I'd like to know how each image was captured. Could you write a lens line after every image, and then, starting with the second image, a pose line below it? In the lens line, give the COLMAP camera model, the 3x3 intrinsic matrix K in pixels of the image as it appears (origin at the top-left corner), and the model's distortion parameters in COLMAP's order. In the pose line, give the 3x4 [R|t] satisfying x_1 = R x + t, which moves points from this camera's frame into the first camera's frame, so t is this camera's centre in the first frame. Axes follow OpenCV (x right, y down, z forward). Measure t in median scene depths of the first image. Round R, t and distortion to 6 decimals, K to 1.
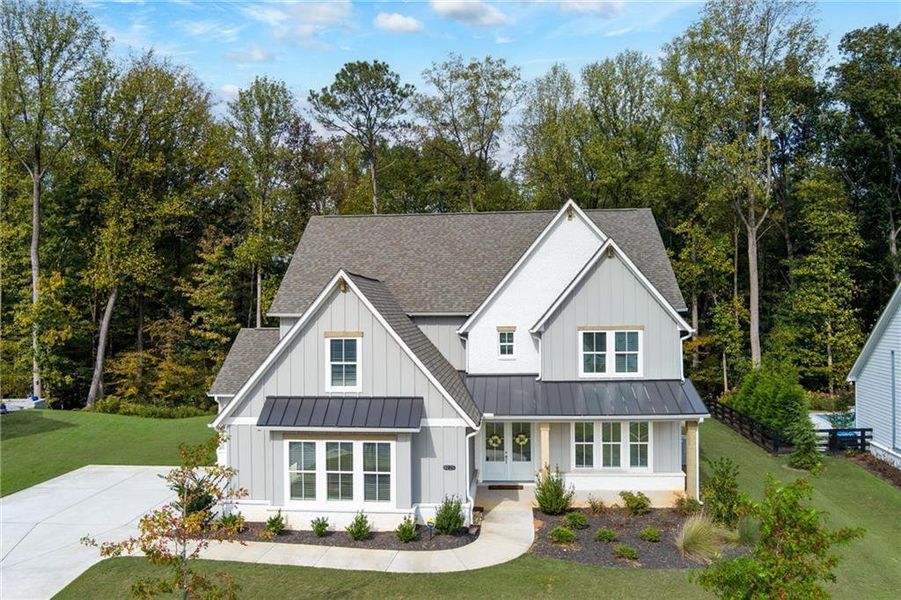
lens RADIAL K [[738.7, 0, 433.3], [0, 738.7, 299.2], [0, 0, 1]] dist [-0.063899, 0.003661]
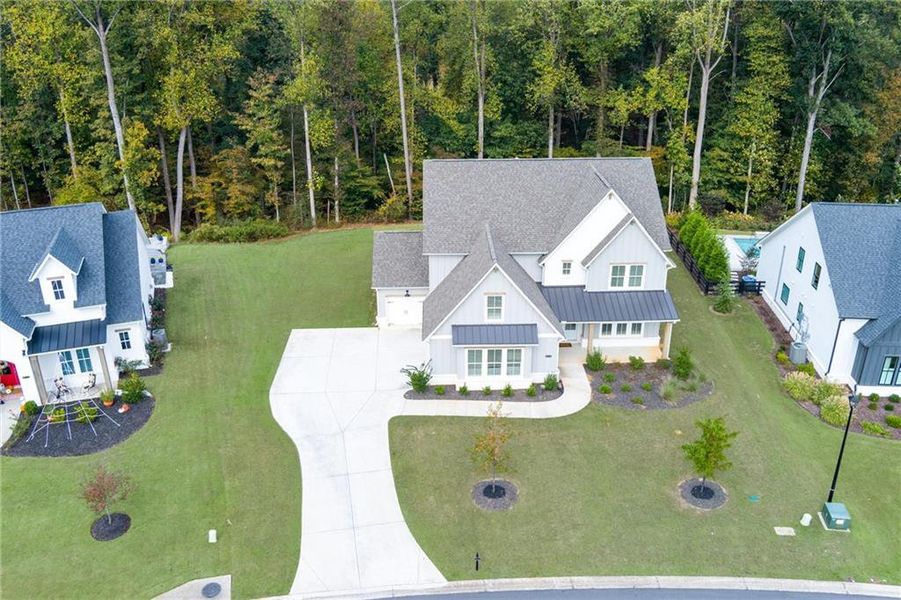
lens RADIAL K [[738.7, 0, 433.3], [0, 738.7, 299.2], [0, 0, 1]] dist [-0.063899, 0.003661]
pose [[0.994564, -0.047234, 0.092800, -0.385683], [0.005046, 0.912012, 0.410132, -0.601566], [-0.104007, -0.407434, 0.907293, -0.573349]]
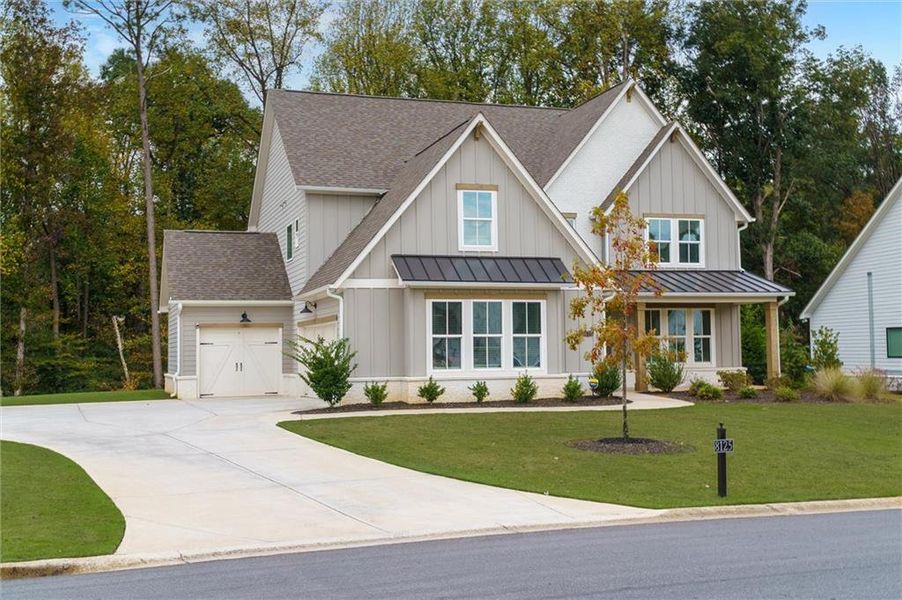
lens RADIAL K [[1059.9, 0, 451.0], [0, 1059.9, 300.0], [0, 0, 1]] dist [0.080724, -0.014844]
pose [[0.913278, 0.016950, 0.406984, -0.580638], [0.001893, 0.998946, -0.045852, 0.209955], [-0.407332, 0.042646, 0.912284, -0.134999]]
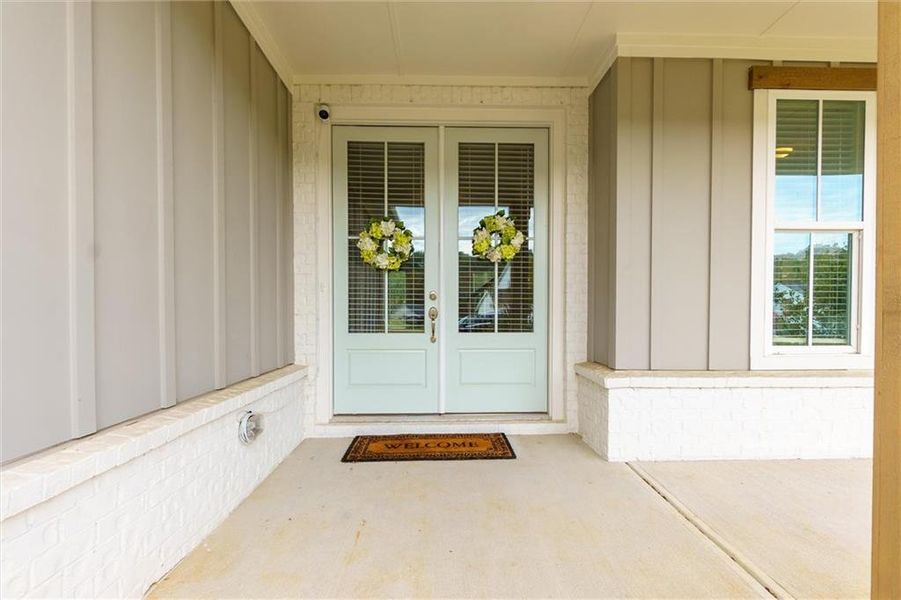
lens RADIAL K [[402.0, 0, 450.1], [0, 402.0, 306.1], [0, 0, 1]] dist [-0.002255, -0.000183]
pose [[0.989597, 0.007387, 0.143676, 0.088439], [-0.010159, 0.999776, 0.018569, 0.217257], [-0.143506, -0.019836, 0.989451, 0.905043]]
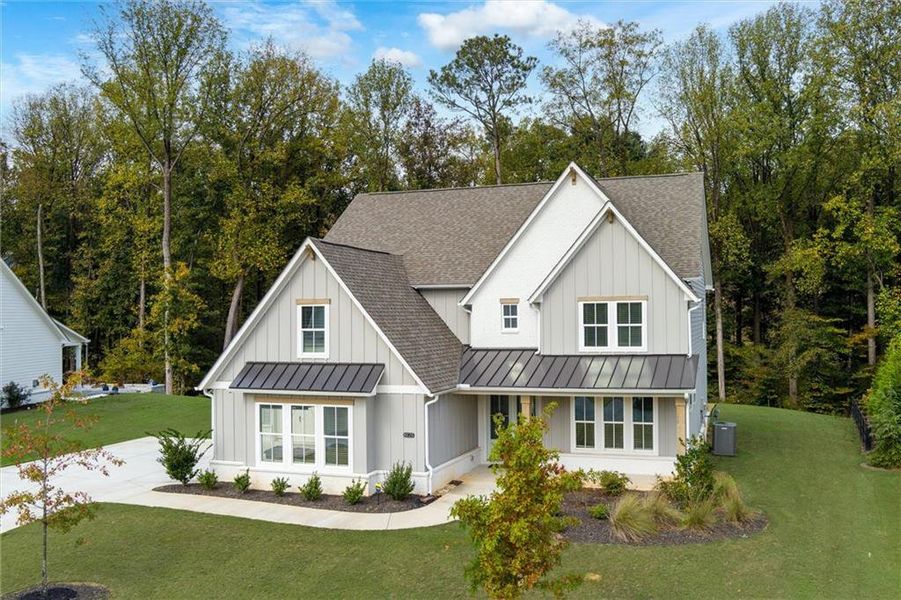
lens RADIAL K [[812.7, 0, 470.5], [0, 812.7, 297.7], [0, 0, 1]] dist [-0.072129, 0.002609]
pose [[0.975423, -0.004900, -0.220287, 0.291313], [0.004225, 0.999985, -0.003536, 0.040696], [0.220301, 0.002518, 0.975429, -0.038748]]
